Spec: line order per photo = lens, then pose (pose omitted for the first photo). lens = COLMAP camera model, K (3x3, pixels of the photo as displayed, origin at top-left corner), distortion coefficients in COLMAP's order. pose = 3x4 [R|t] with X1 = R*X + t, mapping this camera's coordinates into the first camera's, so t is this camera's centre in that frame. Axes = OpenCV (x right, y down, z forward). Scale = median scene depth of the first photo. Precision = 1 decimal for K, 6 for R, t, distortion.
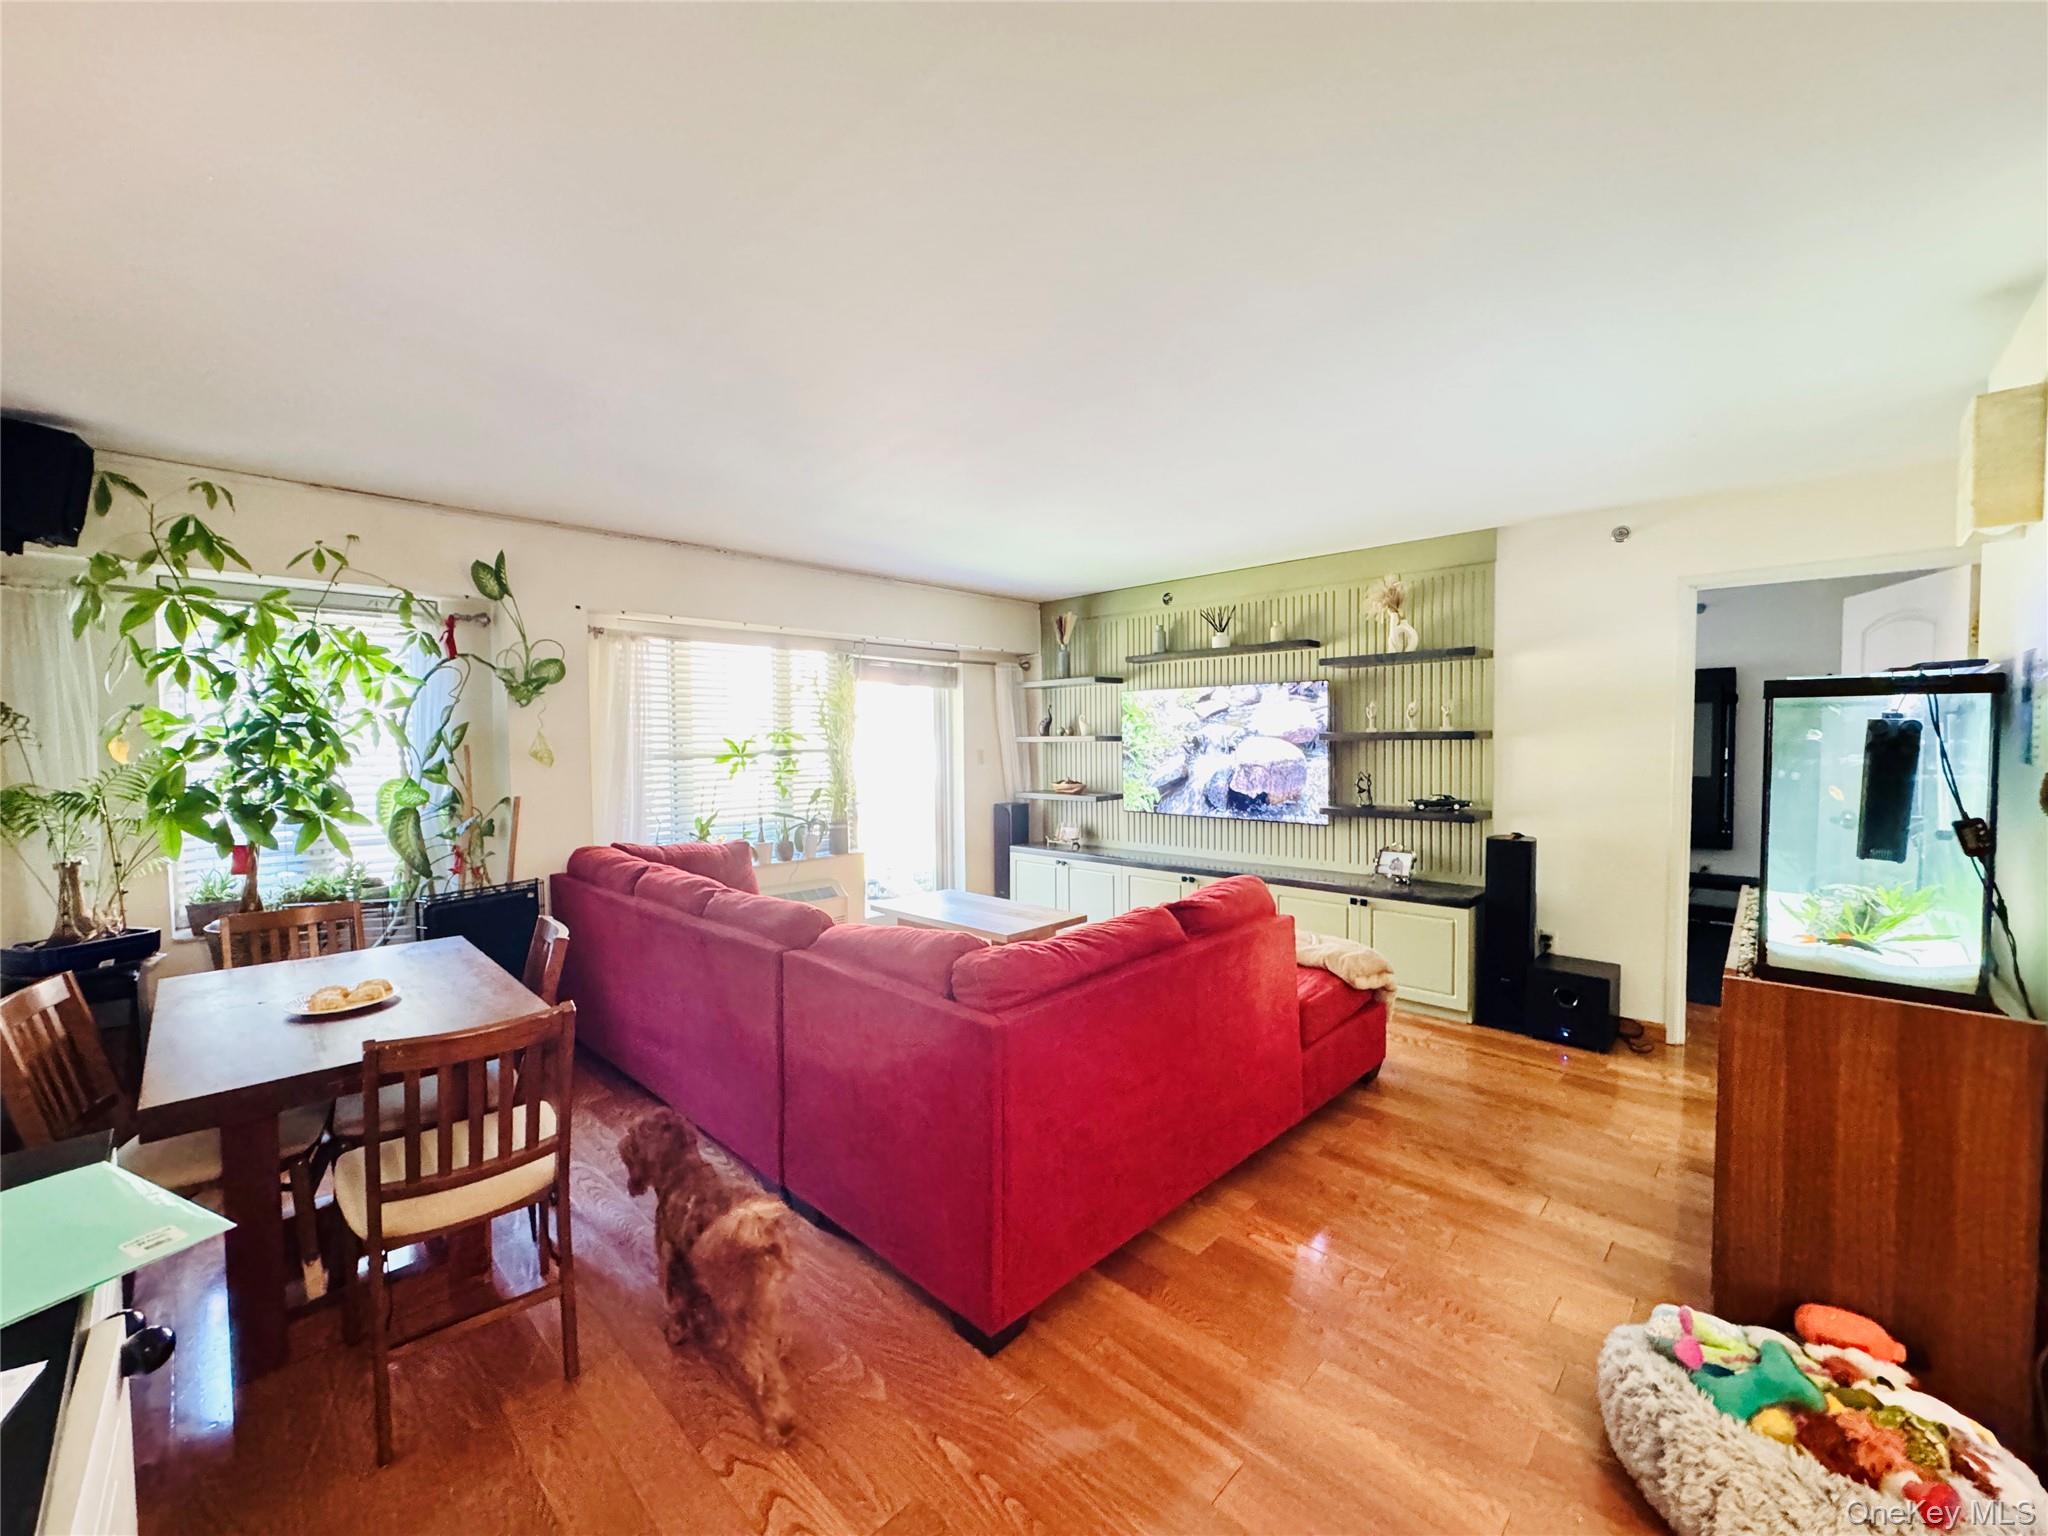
lens RADIAL K [[815.8, 0, 1020.0], [0, 815.8, 765.1], [0, 0, 1]] dist [0.000161, -0.000285]
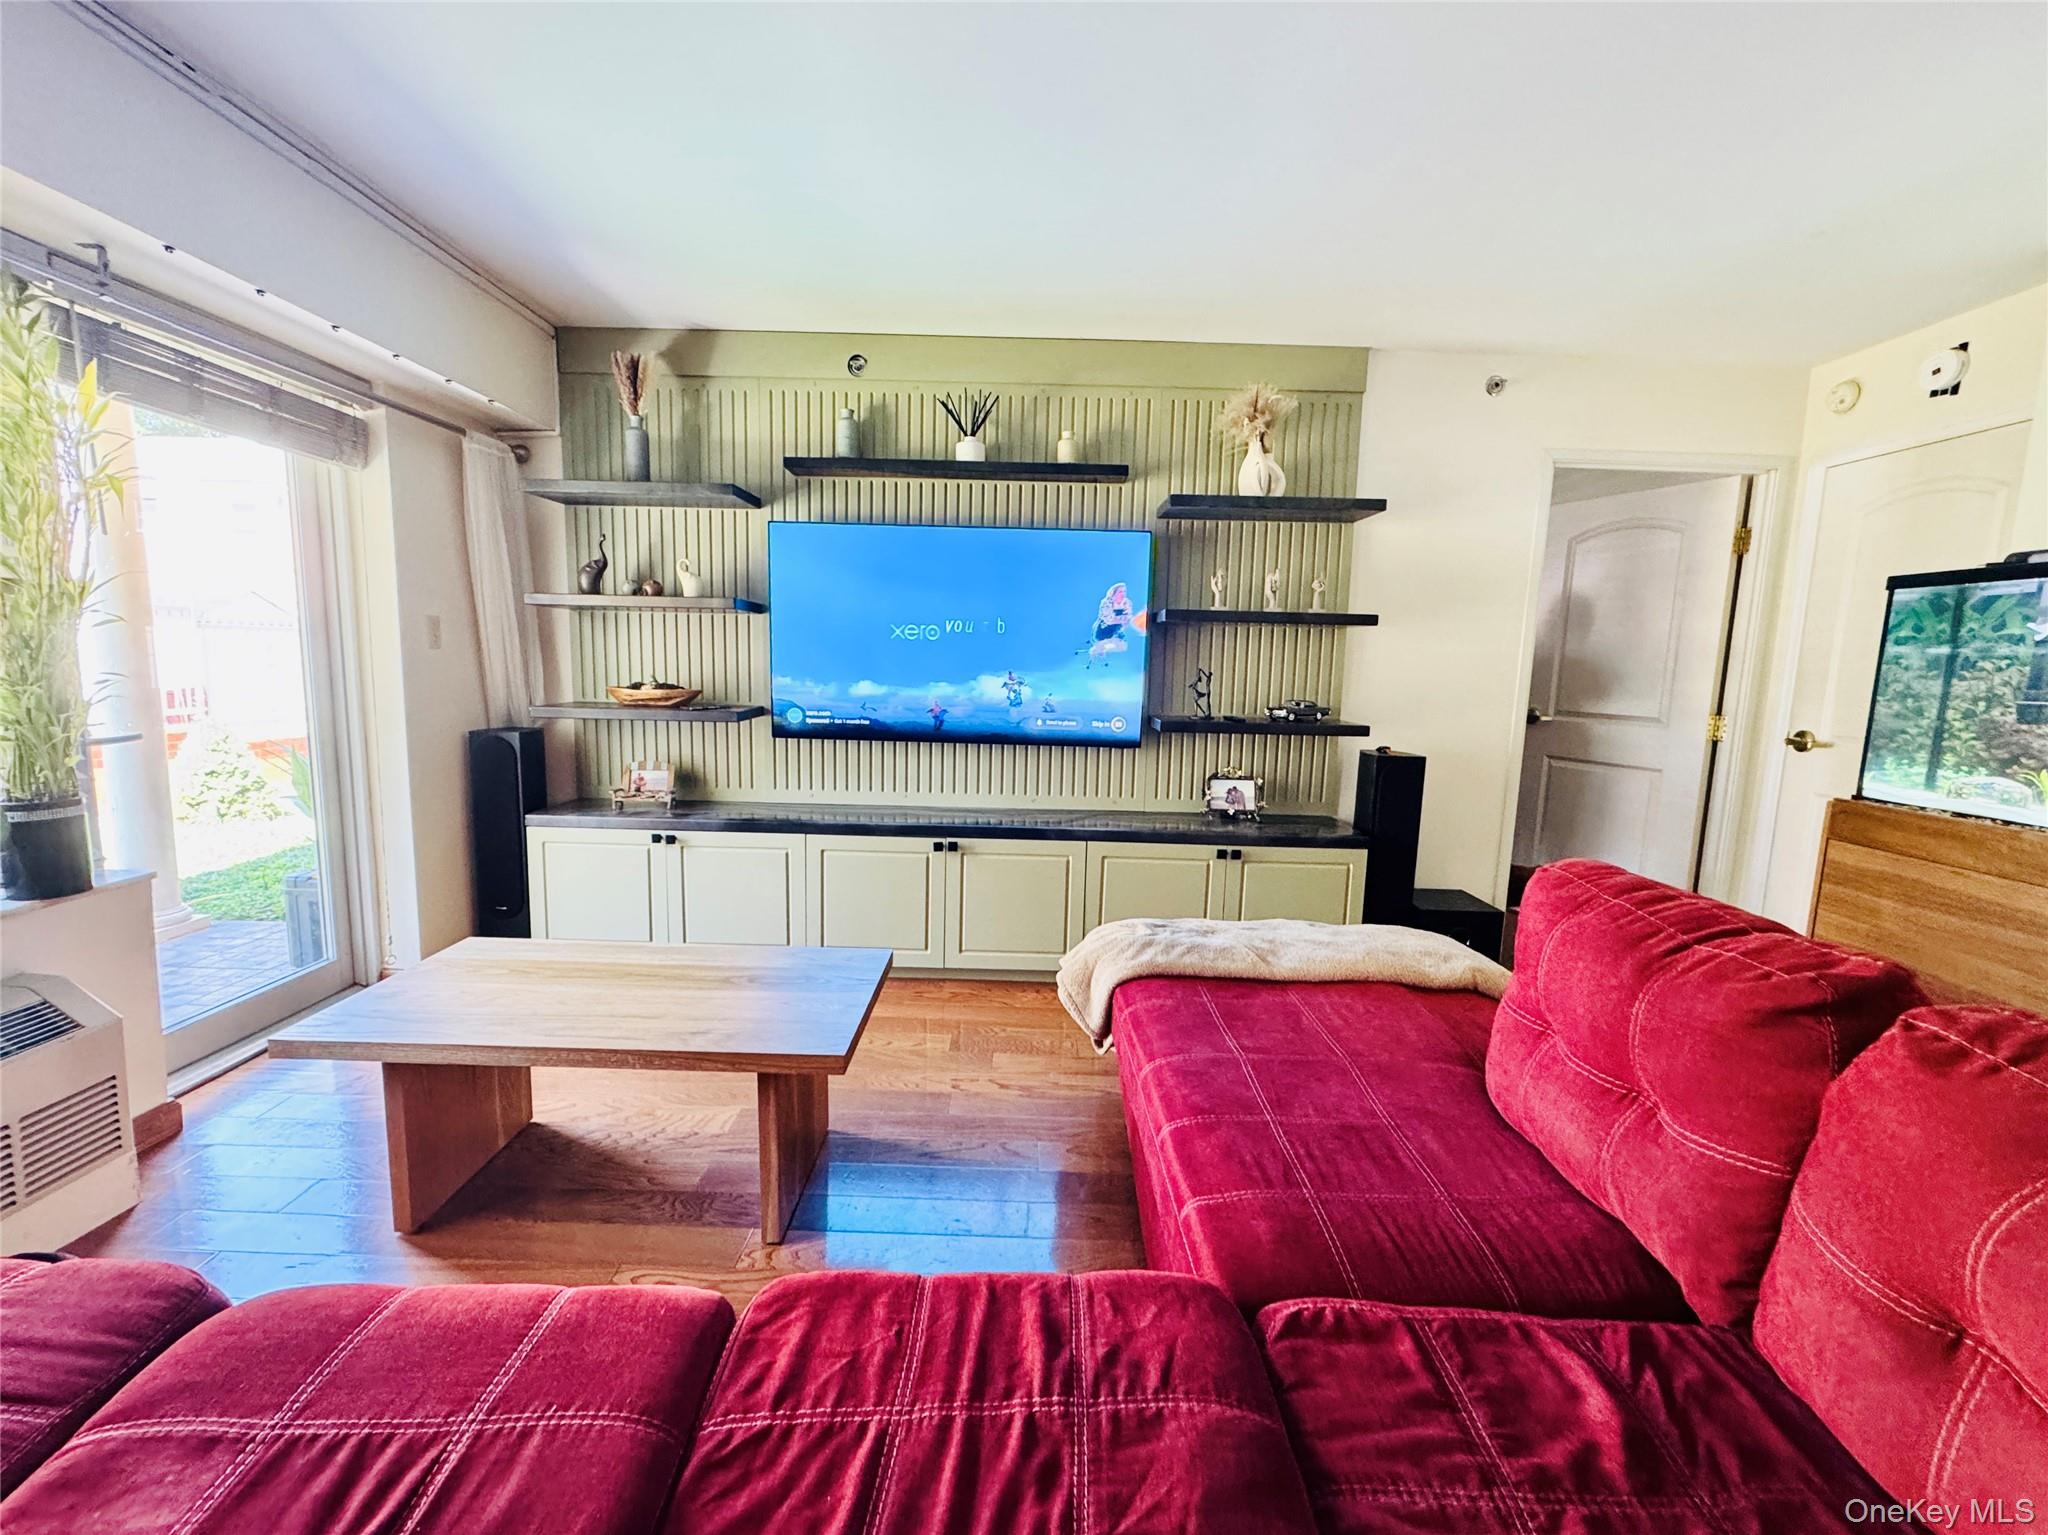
lens RADIAL K [[856.0, 0, 1024.0], [0, 856.0, 767.5], [0, 0, 1]] dist [0.000774, -0.000277]
pose [[0.719071, -0.062296, 0.692138, -0.233287], [-0.010289, 0.994910, 0.100237, 0.022725], [-0.694860, -0.079199, 0.714771, 0.647708]]
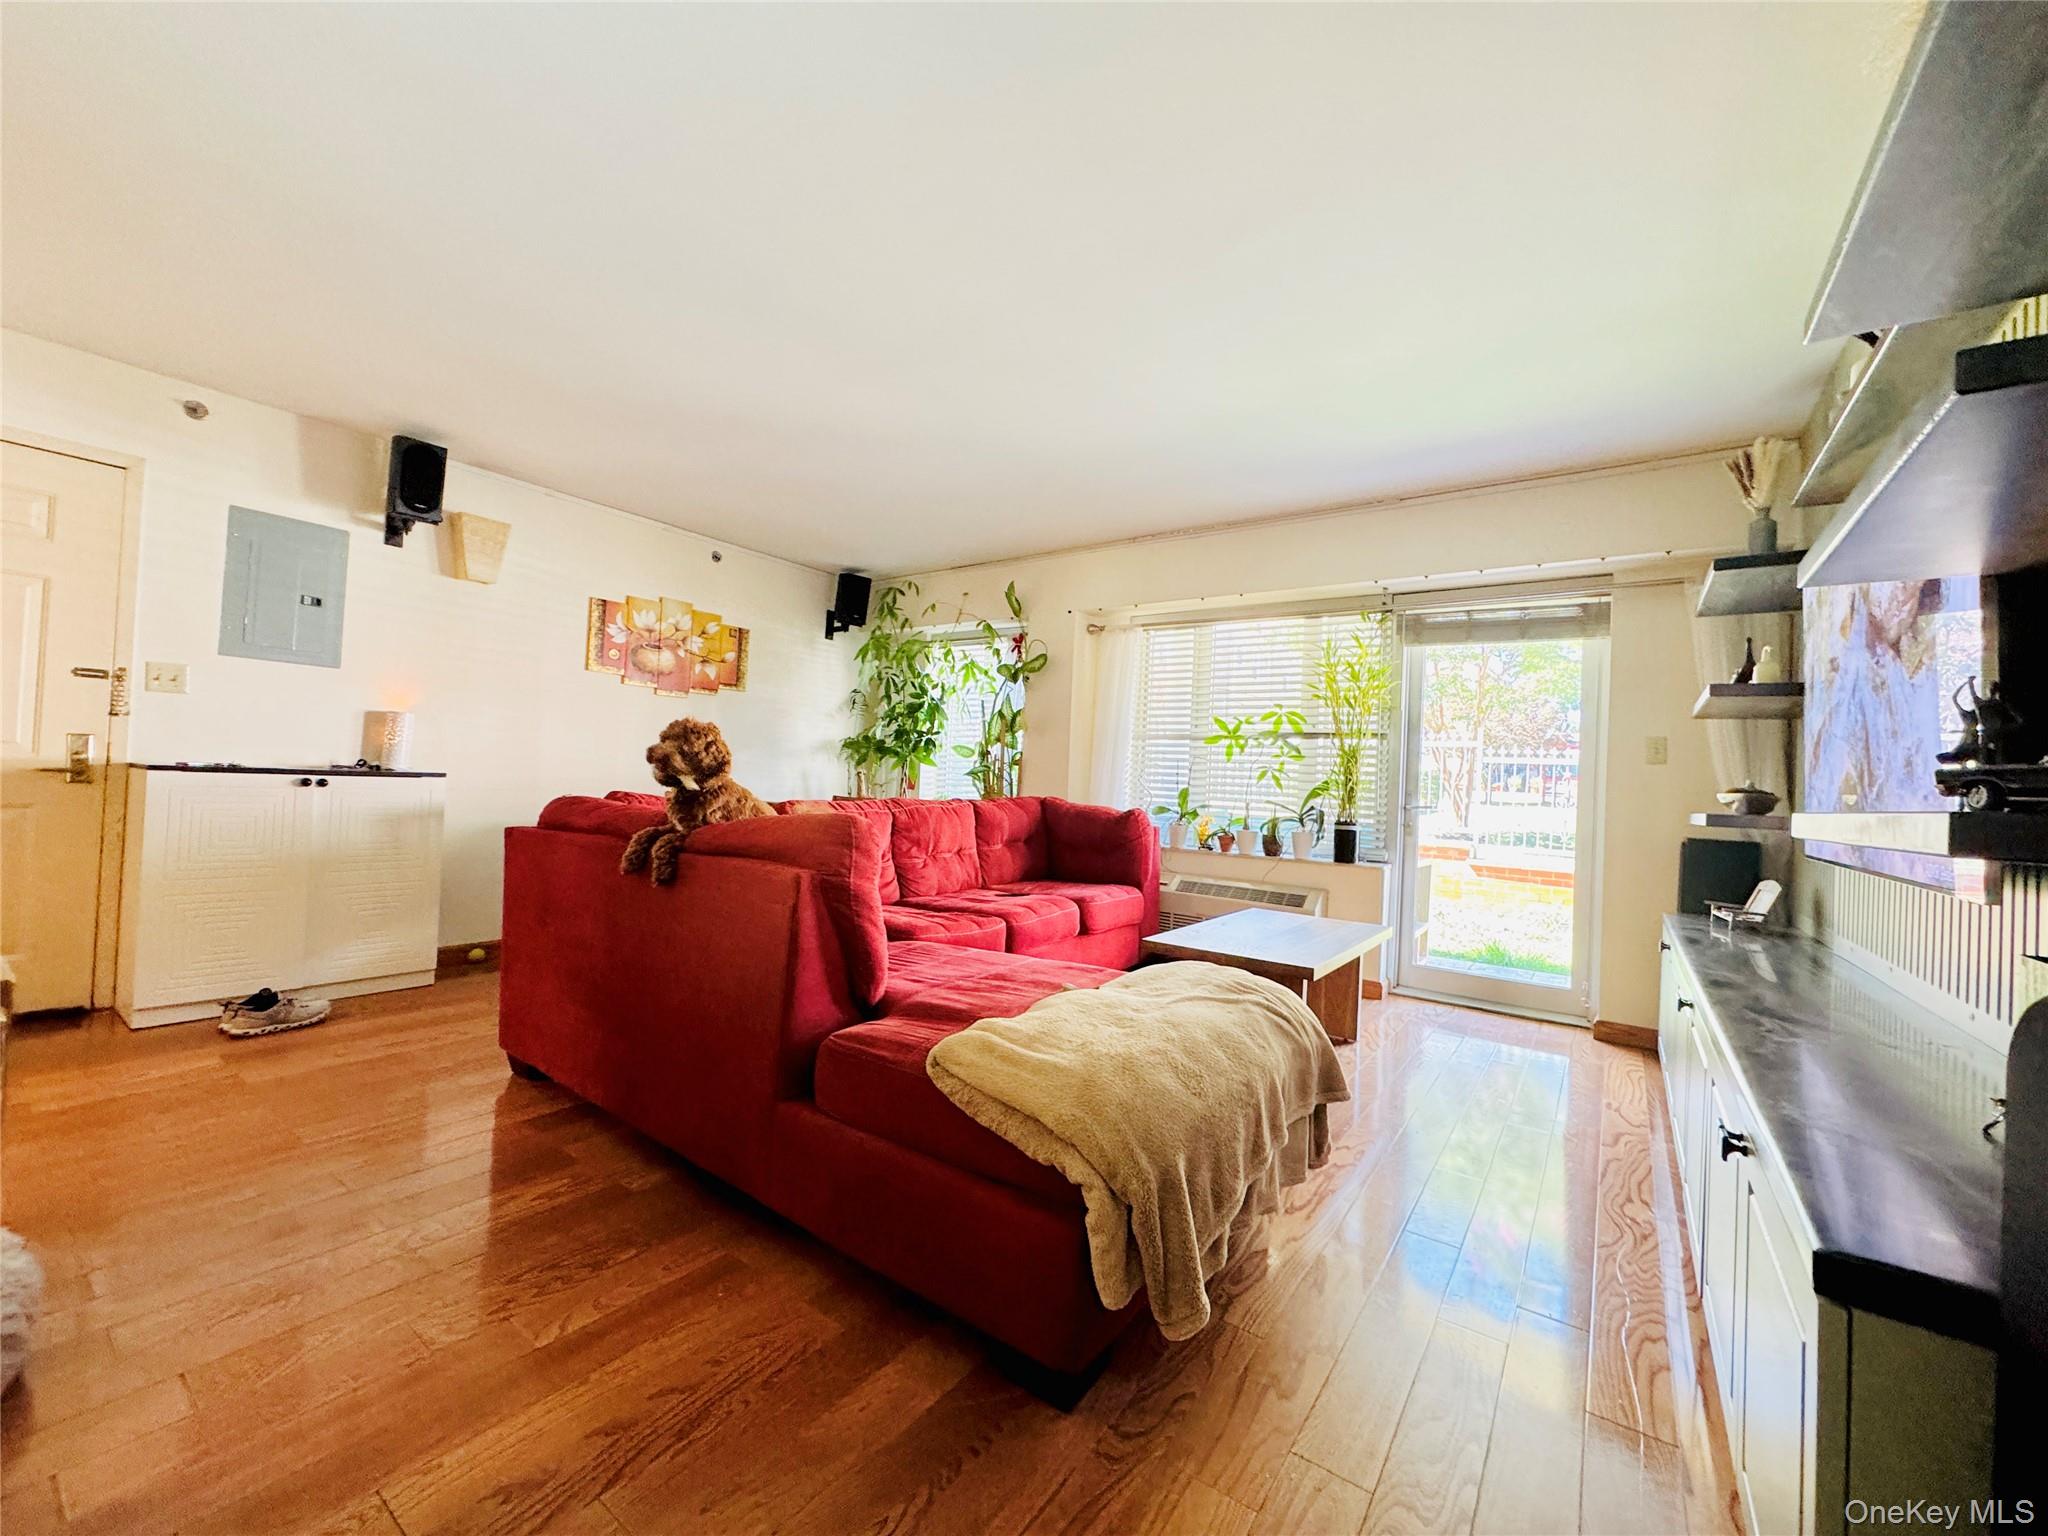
lens RADIAL K [[815.8, 0, 1020.0], [0, 815.8, 765.1], [0, 0, 1]] dist [0.000161, -0.000285]
pose [[0.138676, -0.004642, -0.990327, 0.703033], [-0.081179, 0.996570, -0.016039, 0.070130], [0.987005, 0.082618, 0.137824, 0.771337]]
